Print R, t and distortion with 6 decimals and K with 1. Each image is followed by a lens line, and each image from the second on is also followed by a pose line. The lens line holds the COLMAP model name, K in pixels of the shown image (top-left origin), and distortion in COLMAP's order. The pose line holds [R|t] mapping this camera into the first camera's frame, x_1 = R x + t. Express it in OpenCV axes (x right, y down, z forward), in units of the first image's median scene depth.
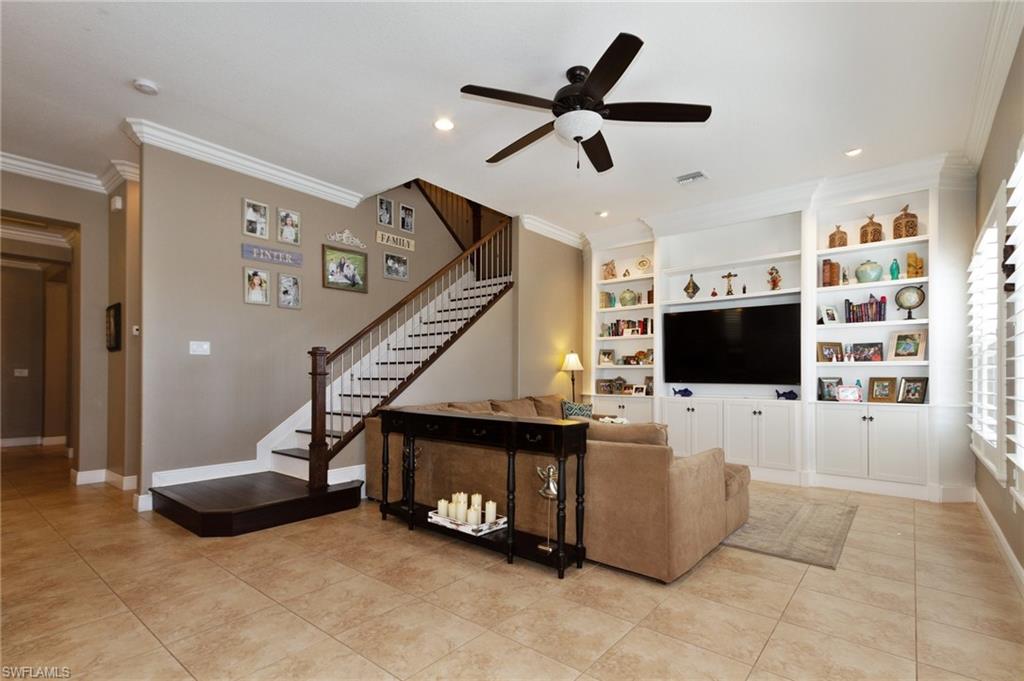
lens RADIAL K [[507.5, 0, 498.5], [0, 507.5, 377.3], [0, 0, 1]] dist [0.018893, -0.000157]
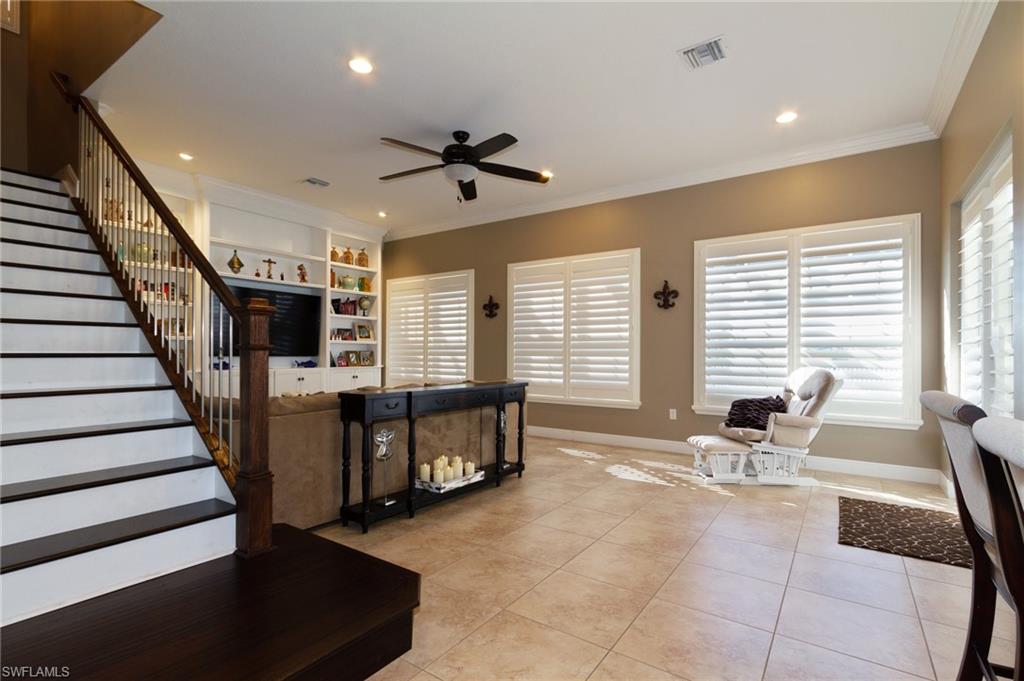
lens RADIAL K [[484.7, 0, 507.8], [0, 484.7, 346.0], [0, 0, 1]] dist [0.000994, -0.000331]
pose [[-0.109790, 0.007535, 0.993926, -0.821346], [-0.004983, 0.999955, -0.008131, -0.004860], [-0.993942, -0.005845, -0.109747, 0.707426]]
